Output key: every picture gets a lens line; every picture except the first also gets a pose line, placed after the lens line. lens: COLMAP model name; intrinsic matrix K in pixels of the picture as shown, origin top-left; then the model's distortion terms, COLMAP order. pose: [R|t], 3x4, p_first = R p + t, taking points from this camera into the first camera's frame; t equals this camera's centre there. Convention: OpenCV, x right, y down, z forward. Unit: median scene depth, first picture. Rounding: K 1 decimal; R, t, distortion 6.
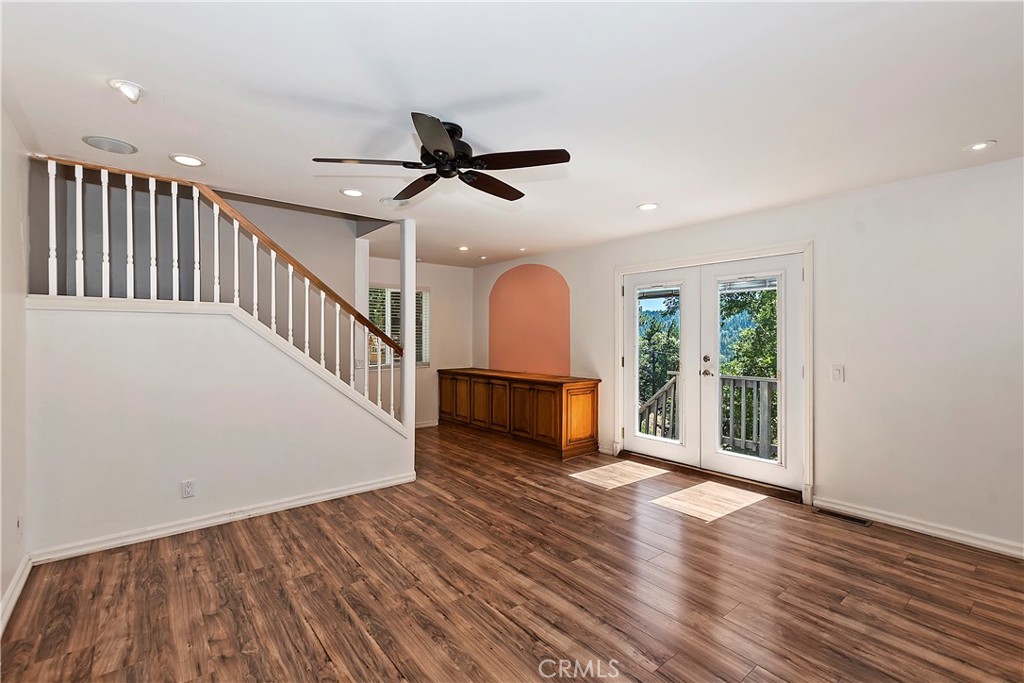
lens RADIAL K [[456.4, 0, 510.7], [0, 456.4, 337.0], [0, 0, 1]] dist [0.000783, 0.000229]
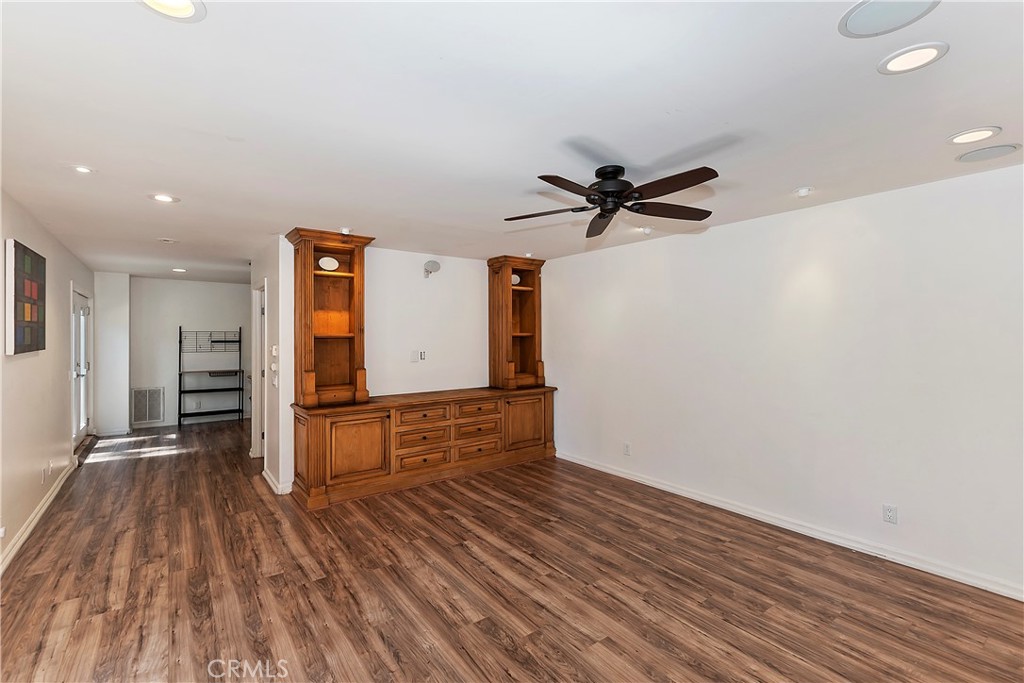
lens RADIAL K [[456.4, 0, 510.7], [0, 456.4, 337.0], [0, 0, 1]] dist [0.000783, 0.000229]
pose [[-0.999126, -0.000945, 0.041797, 0.051243], [-0.000740, 0.999988, 0.004935, -0.056222], [-0.041801, 0.004900, -0.999114, 2.024597]]
